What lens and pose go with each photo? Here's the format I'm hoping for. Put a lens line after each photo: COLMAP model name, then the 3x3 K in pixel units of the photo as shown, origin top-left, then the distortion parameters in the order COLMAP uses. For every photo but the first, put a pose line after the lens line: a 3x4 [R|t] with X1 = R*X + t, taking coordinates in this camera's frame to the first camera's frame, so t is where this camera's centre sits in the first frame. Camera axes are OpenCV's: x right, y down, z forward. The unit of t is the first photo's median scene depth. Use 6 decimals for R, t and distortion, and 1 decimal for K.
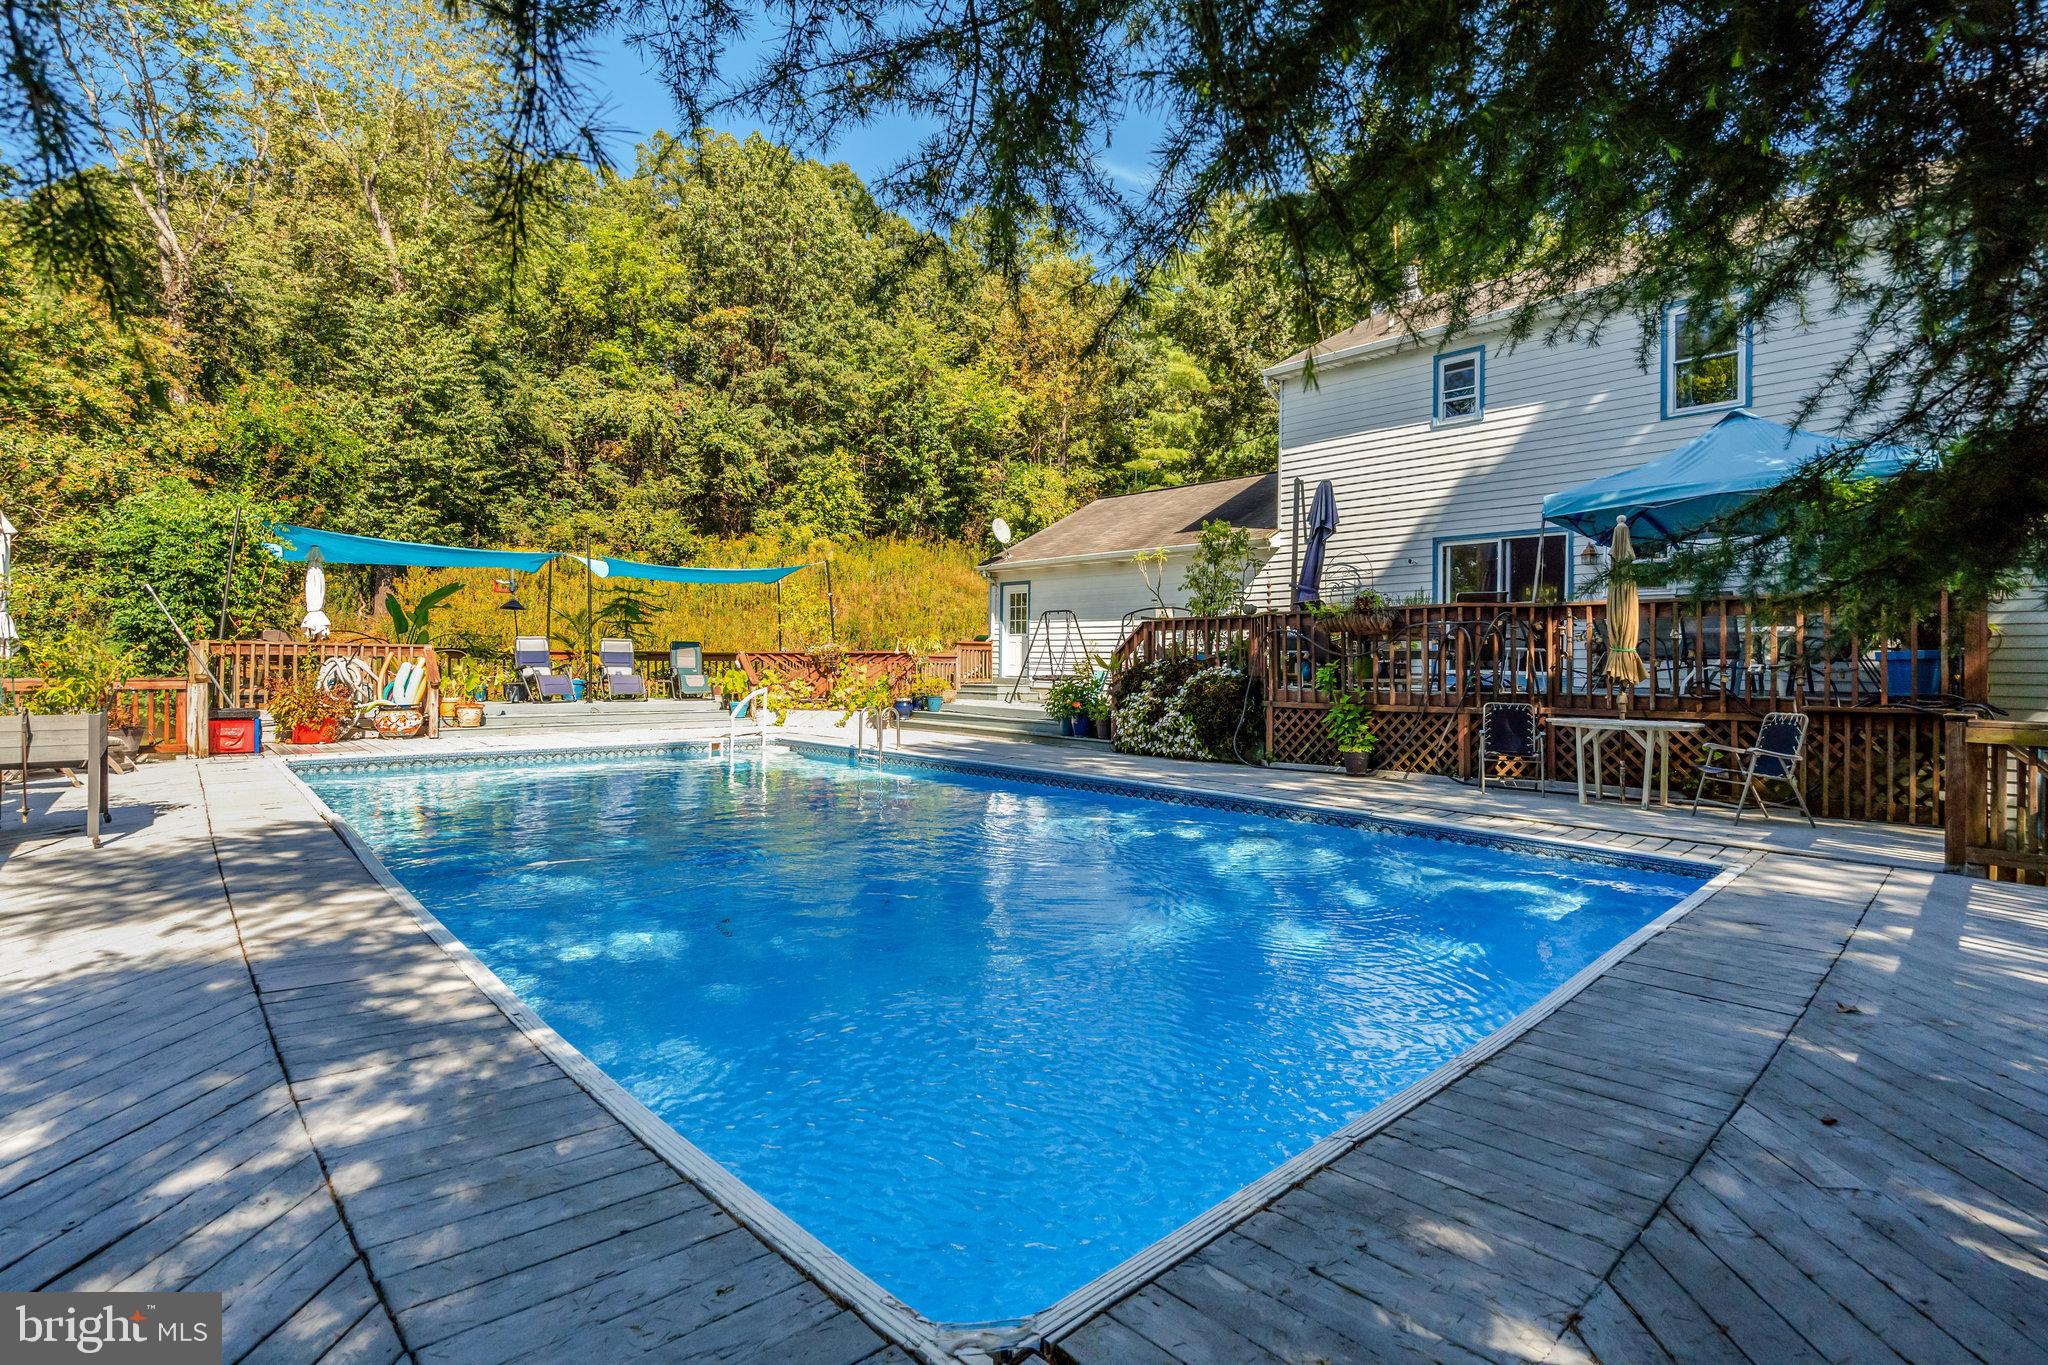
lens RADIAL K [[955.0, 0, 1016.4], [0, 955.0, 668.1], [0, 0, 1]] dist [-0.002759, 0.001783]
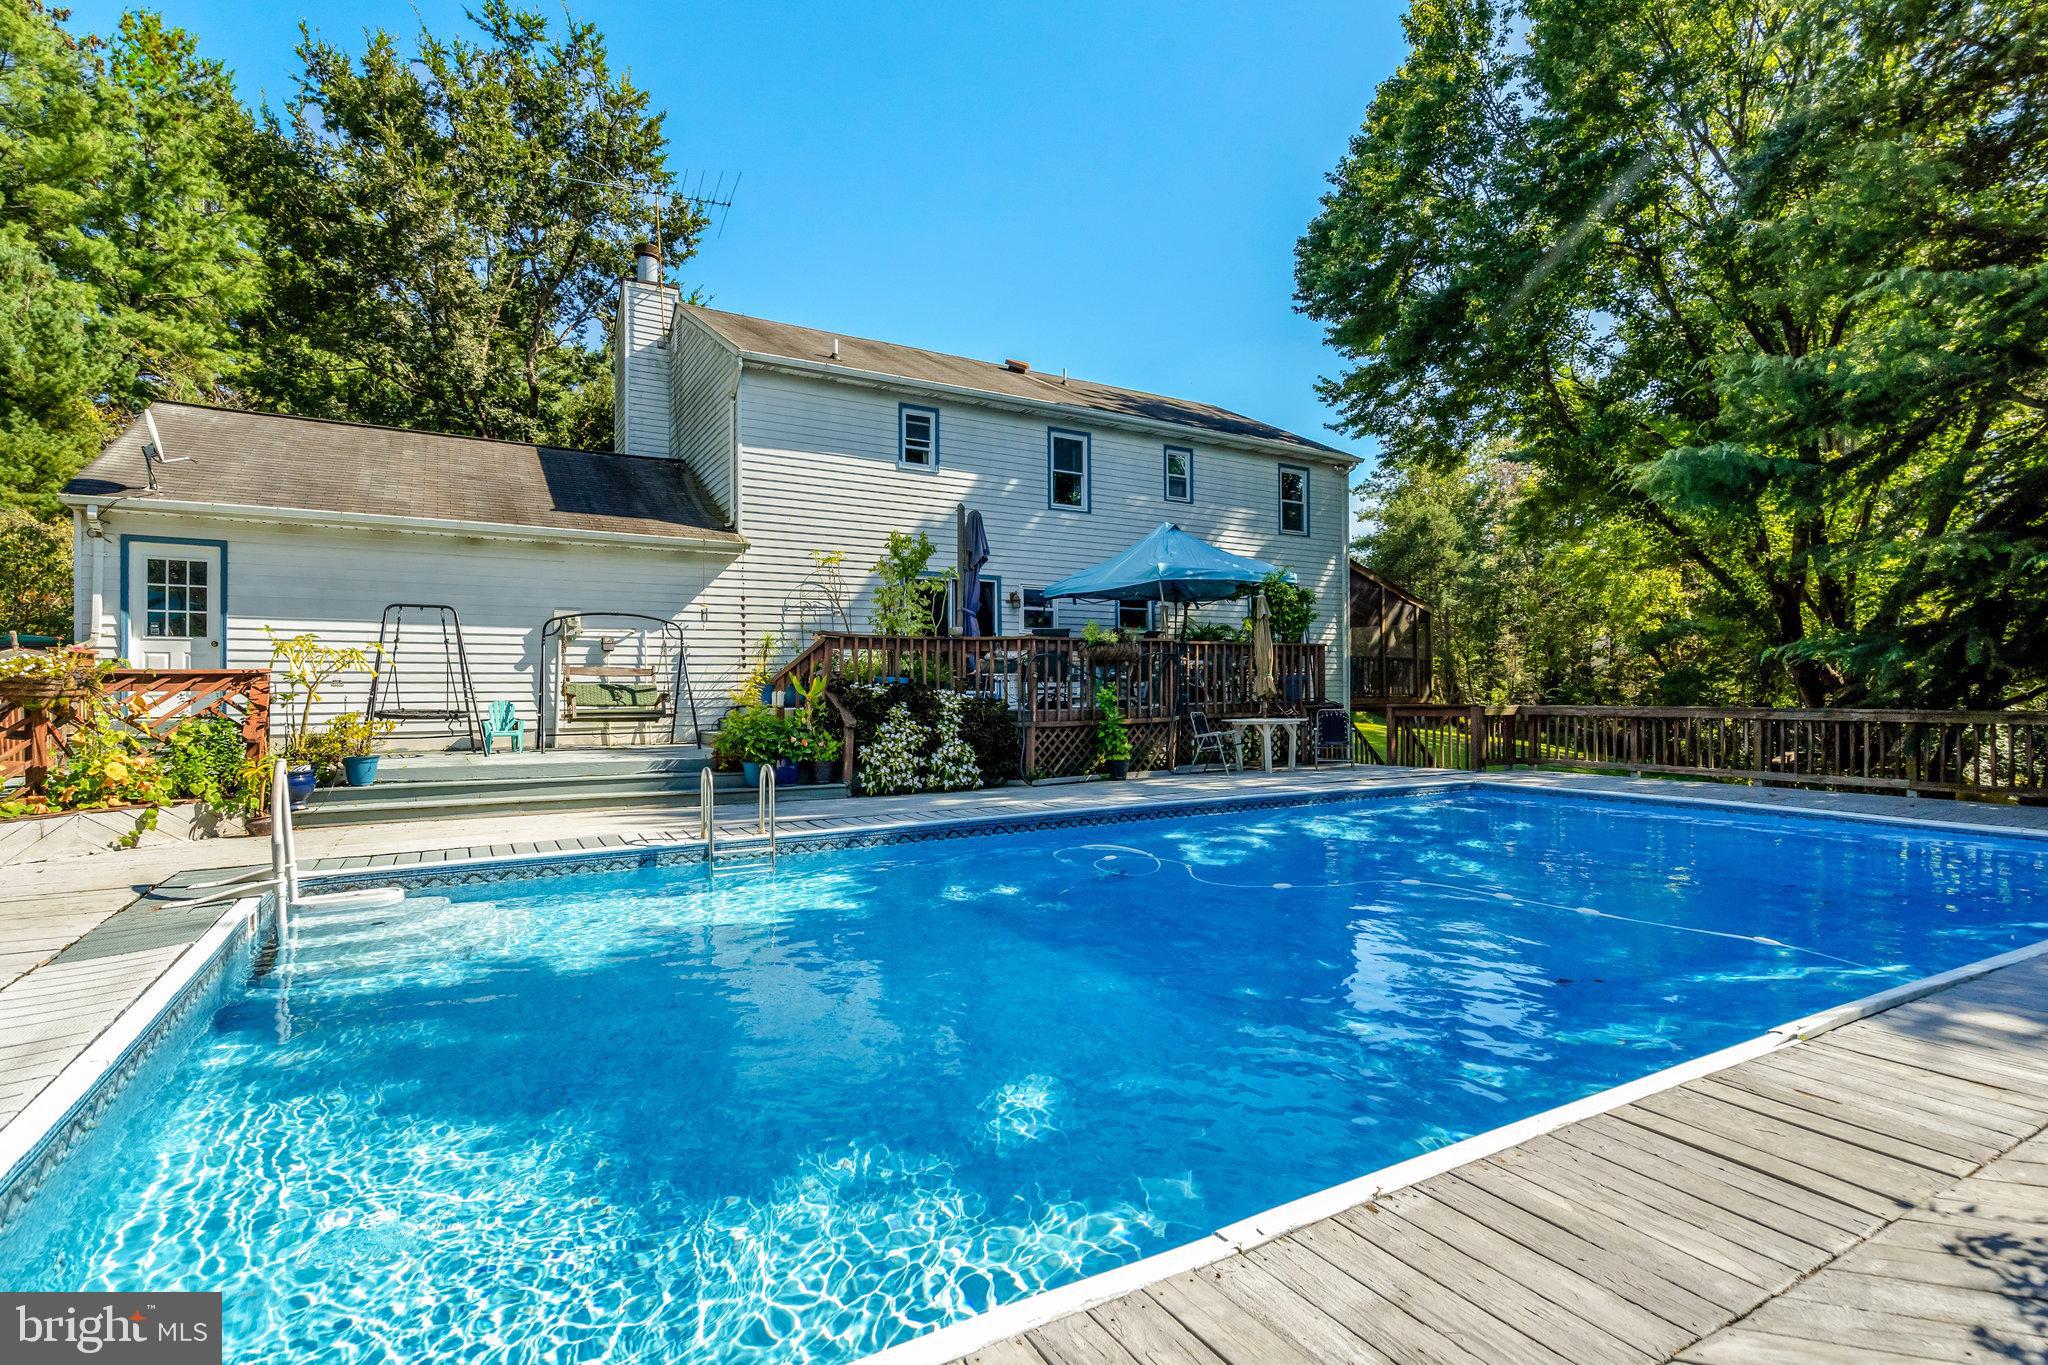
lens RADIAL K [[955.0, 0, 1029.5], [0, 955.0, 692.1], [0, 0, 1]] dist [-0.002759, 0.001783]
pose [[0.215541, -0.015572, 0.976371, -0.650938], [0.012340, 0.999836, 0.013222, -0.010130], [-0.976417, 0.009199, 0.215698, 0.677641]]
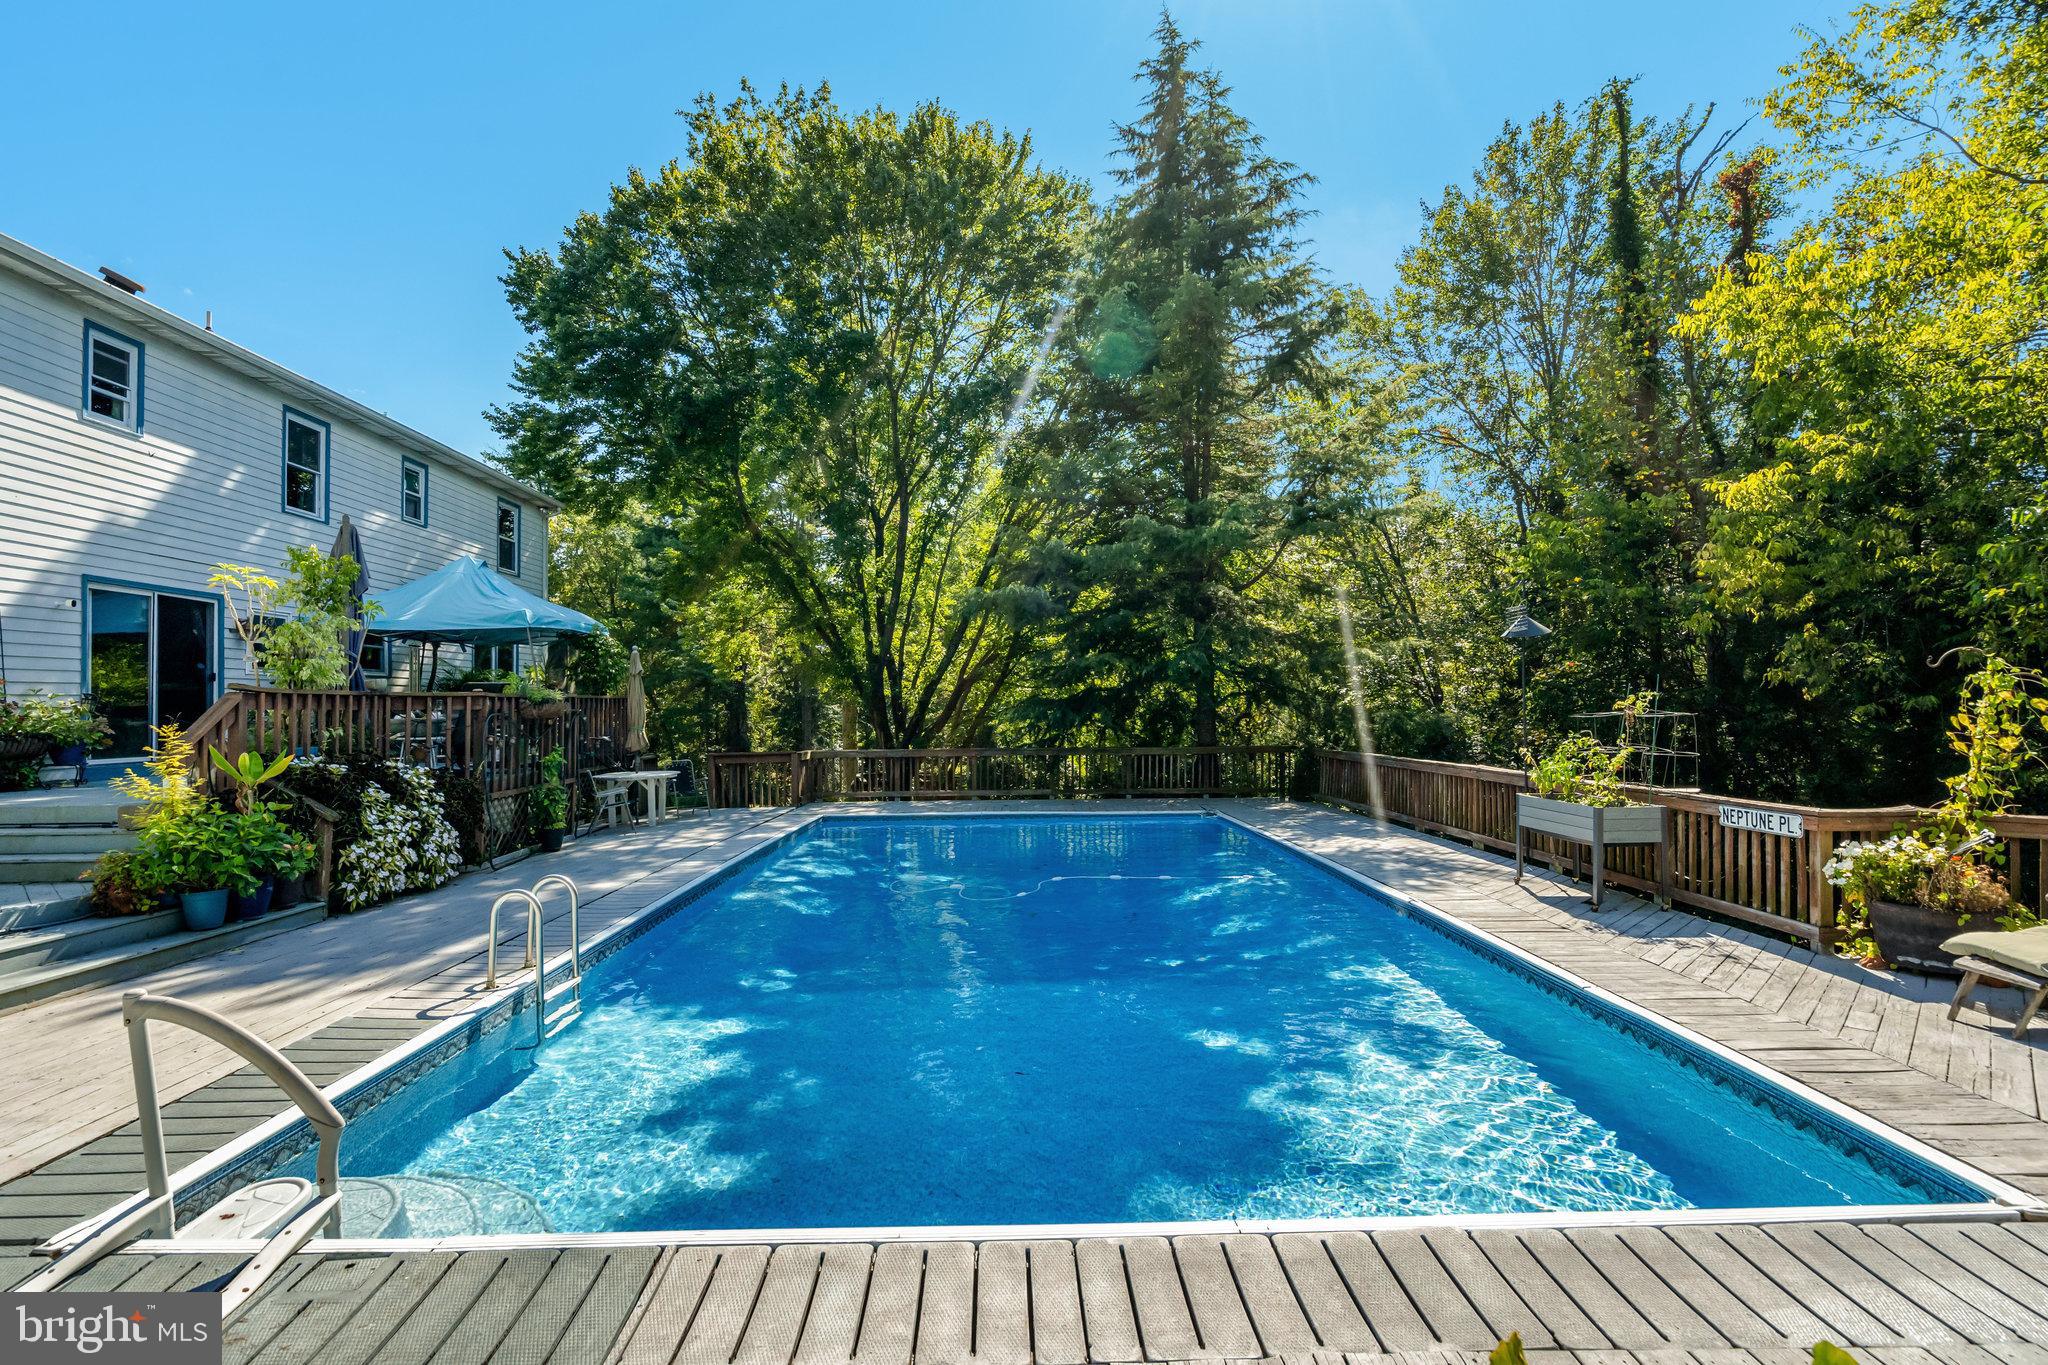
lens RADIAL K [[955.0, 0, 1018.1], [0, 955.0, 683.3], [0, 0, 1]] dist [-0.002759, 0.001783]
pose [[-0.740636, 0.014321, 0.671754, -0.600613], [0.005004, 0.999863, -0.015799, -0.044315], [-0.671888, -0.008340, -0.740606, 1.149865]]
